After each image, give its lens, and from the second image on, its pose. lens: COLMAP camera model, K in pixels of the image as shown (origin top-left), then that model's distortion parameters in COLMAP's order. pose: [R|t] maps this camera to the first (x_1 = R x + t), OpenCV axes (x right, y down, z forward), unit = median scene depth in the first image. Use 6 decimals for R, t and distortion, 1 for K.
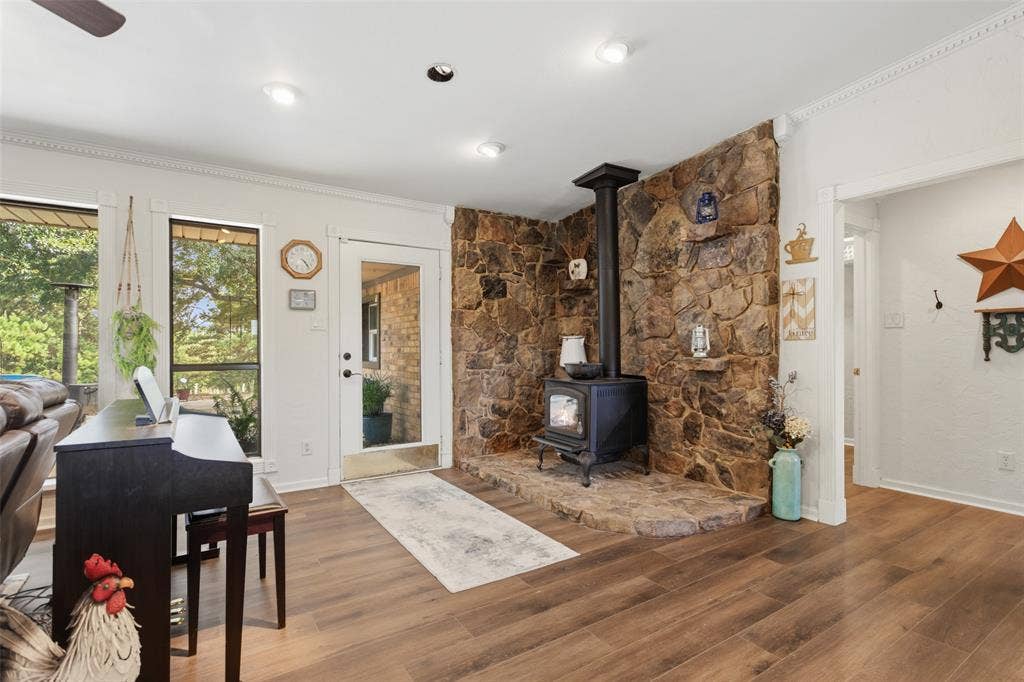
lens RADIAL K [[497.9, 0, 515.5], [0, 497.9, 346.9], [0, 0, 1]] dist [0.004651, 0.000762]
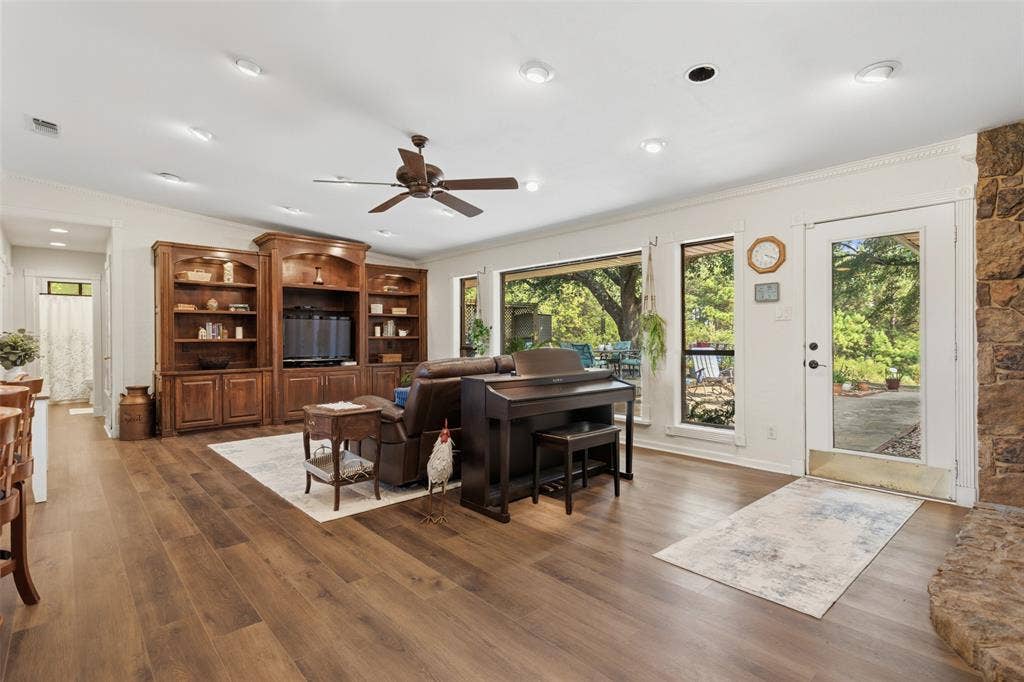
lens RADIAL K [[490.5, 0, 512.5], [0, 490.5, 338.3], [0, 0, 1]] dist [0.002103, 0.000211]
pose [[0.151303, 0.000315, -0.988487, 0.562312], [0.003533, 0.999993, 0.000860, 0.000544], [0.988481, -0.003622, 0.151301, 0.318649]]
